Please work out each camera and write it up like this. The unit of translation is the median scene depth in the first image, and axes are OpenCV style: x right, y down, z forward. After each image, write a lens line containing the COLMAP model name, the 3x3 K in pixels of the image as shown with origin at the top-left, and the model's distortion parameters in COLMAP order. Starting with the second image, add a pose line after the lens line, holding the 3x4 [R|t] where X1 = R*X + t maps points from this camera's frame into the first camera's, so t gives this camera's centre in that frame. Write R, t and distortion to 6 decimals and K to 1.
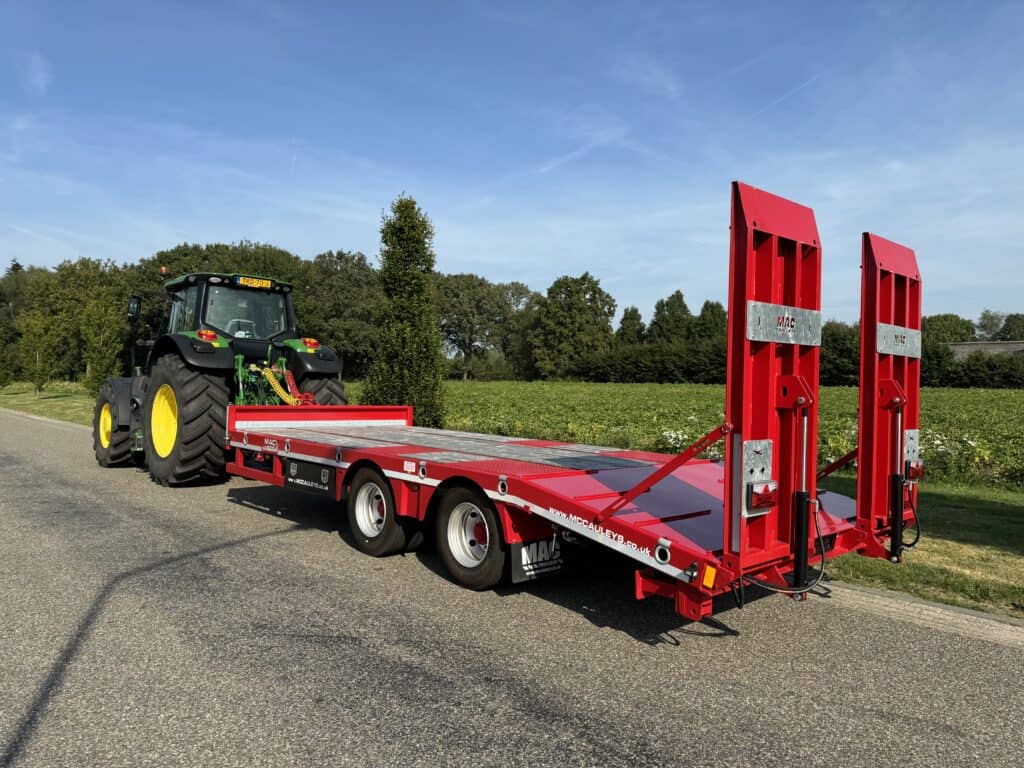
lens RADIAL K [[719.5, 0, 502.3], [0, 719.5, 385.9], [0, 0, 1]] dist [0.068286, -0.085801]
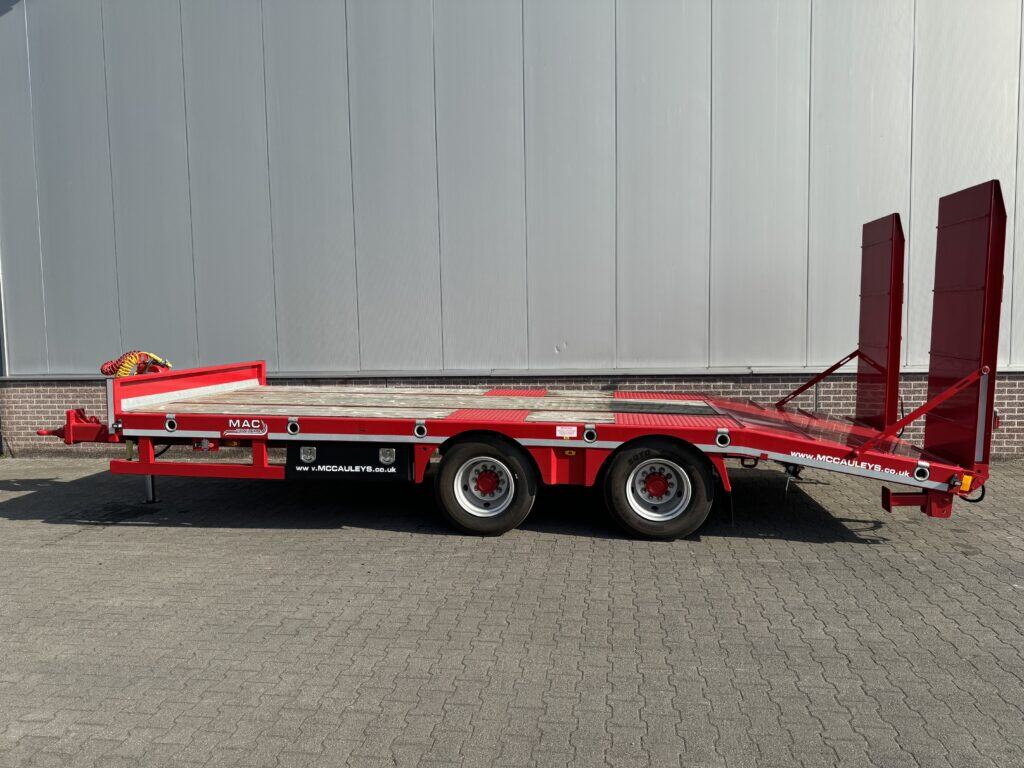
lens RADIAL K [[719.5, 0, 519.8], [0, 719.5, 368.0], [0, 0, 1]] dist [0.068286, -0.085801]
pose [[0.763604, -0.074945, 0.641320, -0.647269], [0.019006, 0.995419, 0.093696, -0.048790], [-0.645405, -0.059358, 0.761531, 0.285642]]
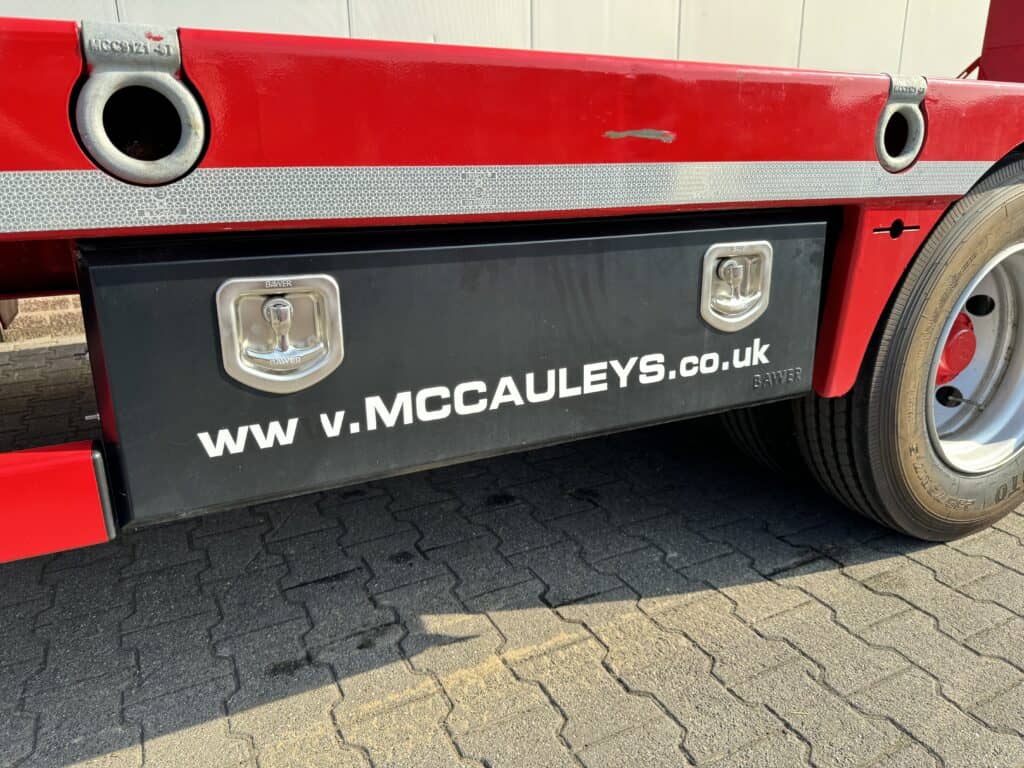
lens RADIAL K [[719.5, 0, 508.1], [0, 719.5, 385.3], [0, 0, 1]] dist [0.068286, -0.085801]
pose [[0.283689, -0.321512, 0.903411, -0.403017], [0.009805, 0.943039, 0.332536, 0.093190], [-0.958866, -0.085479, 0.270682, 1.003119]]
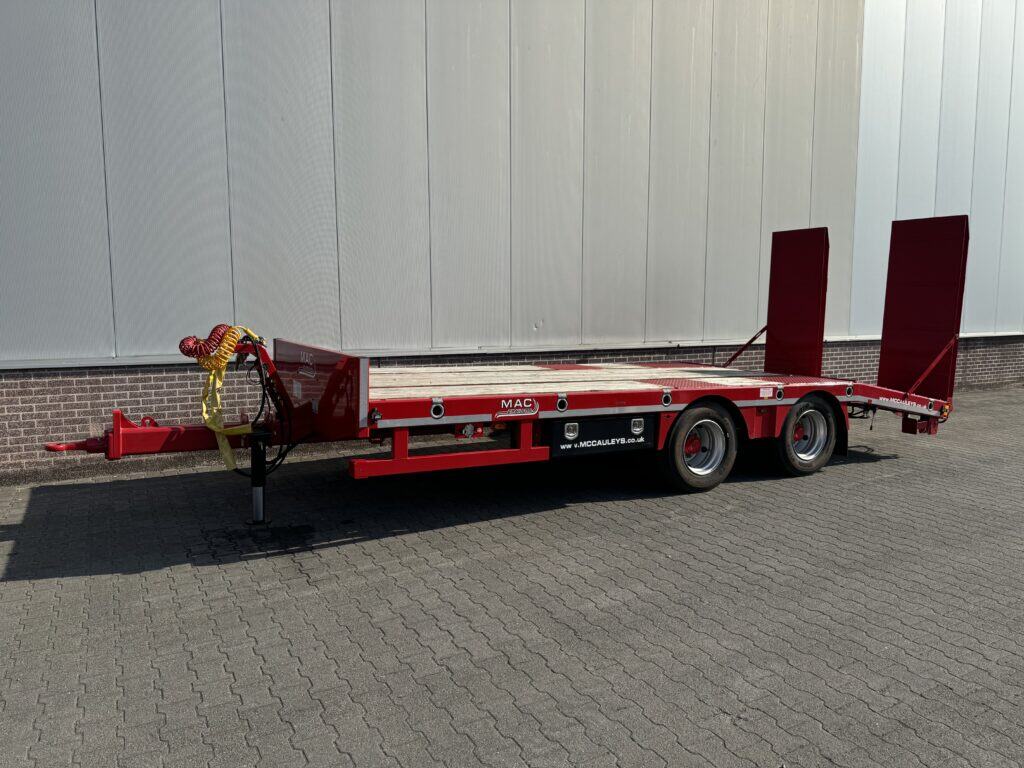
lens RADIAL K [[719.5, 0, 505.2], [0, 719.5, 385.2], [0, 0, 1]] dist [0.068286, -0.085801]
pose [[0.231880, -0.128111, 0.964271, -1.080006], [-0.021340, 0.990381, 0.136712, -0.033852], [-0.972510, -0.052278, 0.226916, 0.962140]]
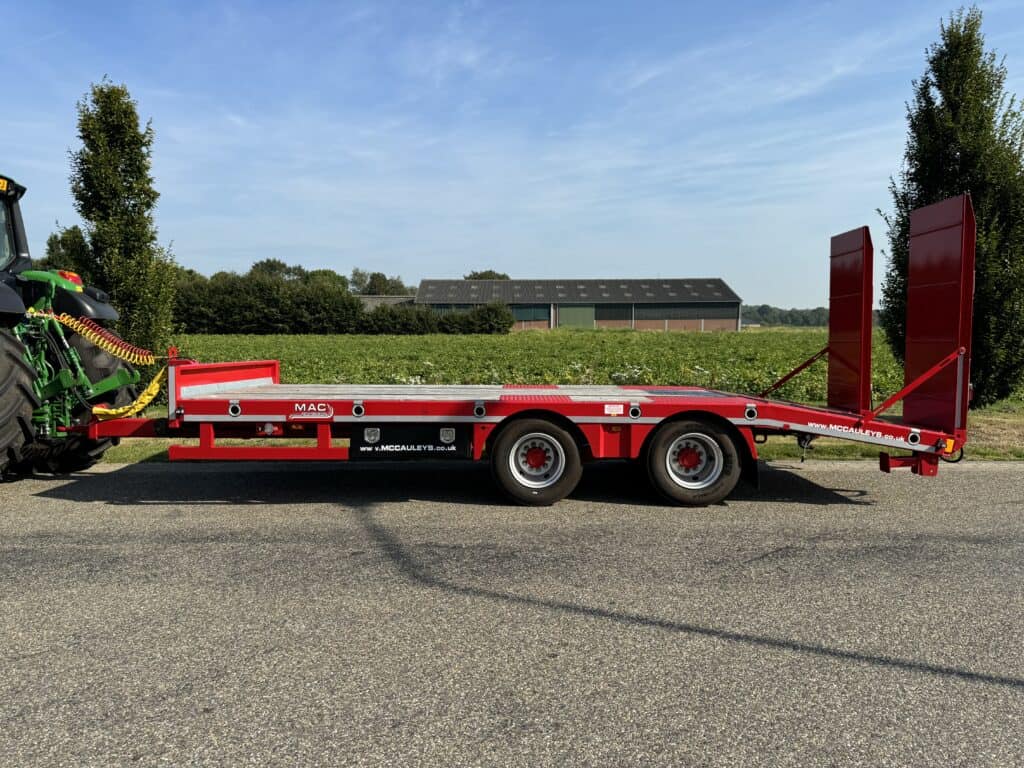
lens RADIAL K [[719.5, 0, 515.4], [0, 719.5, 382.5], [0, 0, 1]] dist [0.068286, -0.085801]
pose [[0.675391, -0.063616, 0.734711, -0.835066], [0.015213, 0.997262, 0.072365, -0.003283], [-0.737303, -0.037698, 0.674510, 0.343804]]
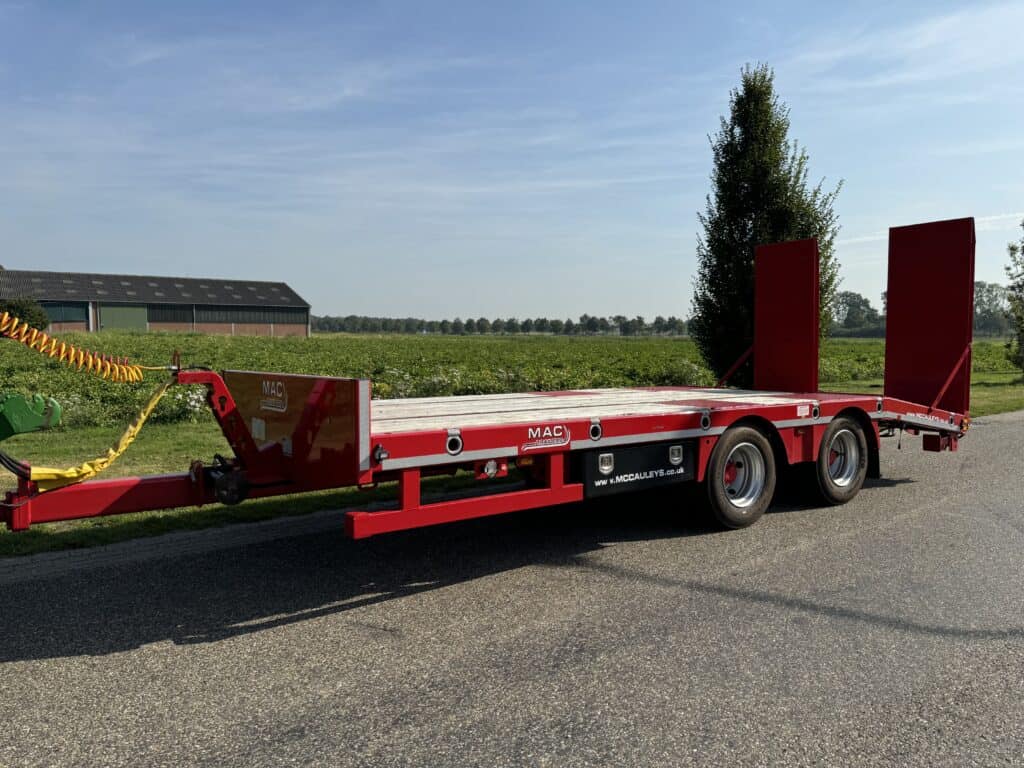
lens RADIAL K [[719.5, 0, 509.7], [0, 719.5, 392.2], [0, 0, 1]] dist [0.068286, -0.085801]
pose [[0.127157, -0.086374, 0.988115, -0.960309], [0.009557, 0.996262, 0.085856, 0.000678], [-0.991837, -0.001474, 0.127507, 1.071771]]
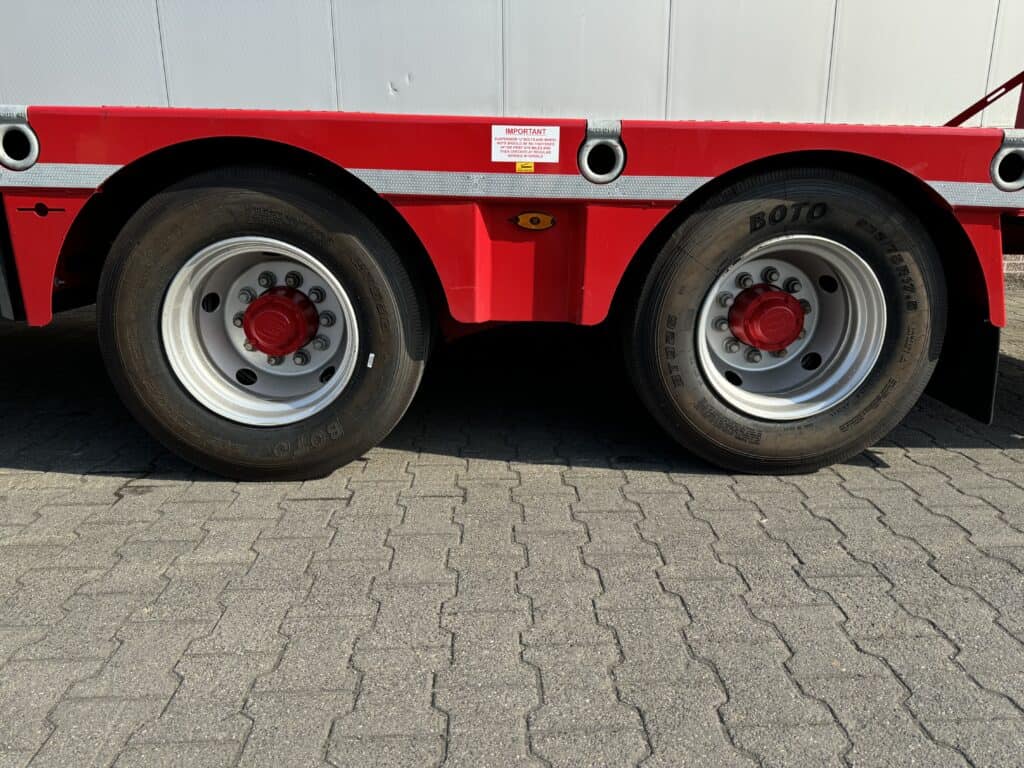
lens RADIAL K [[719.5, 0, 518.9], [0, 719.5, 387.6], [0, 0, 1]] dist [0.068286, -0.085801]
pose [[0.650669, -0.231305, 0.723275, -0.300933], [0.002171, 0.953042, 0.302832, 0.099074], [-0.759358, -0.195473, 0.620617, 0.685959]]
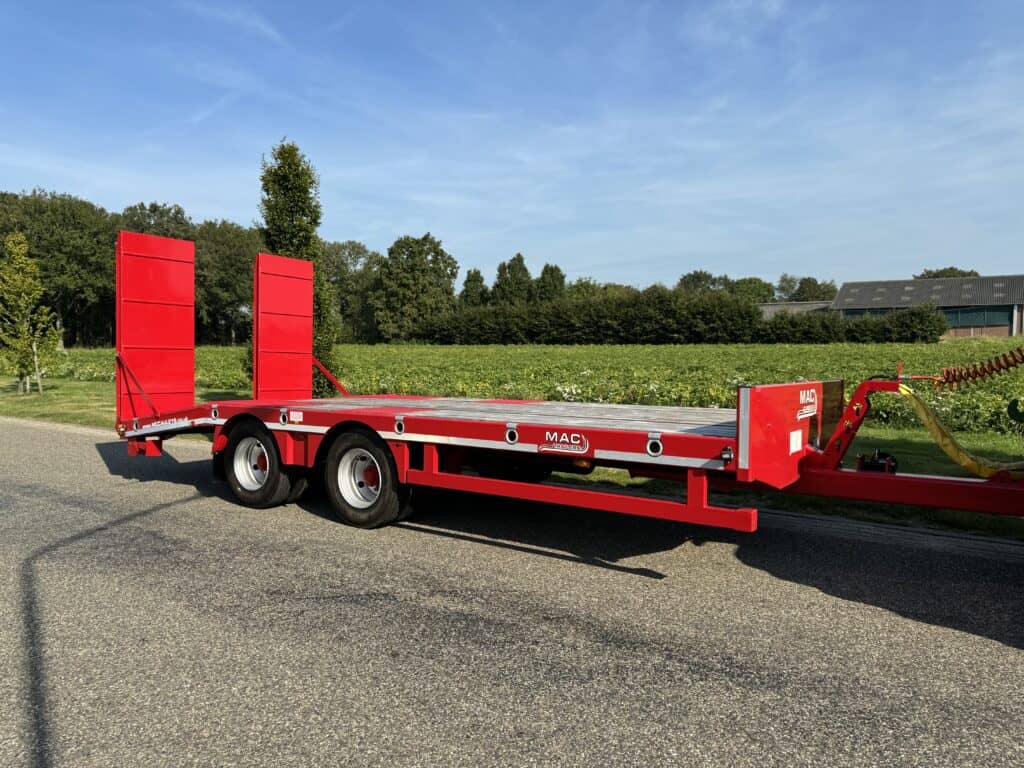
lens RADIAL K [[719.5, 0, 503.2], [0, 719.5, 391.9], [0, 0, 1]] dist [0.068286, -0.085801]
pose [[0.974993, -0.029658, 0.220250, -0.177512], [0.016442, 0.997966, 0.061597, 0.012993], [-0.221628, -0.056435, 0.973497, 0.023090]]
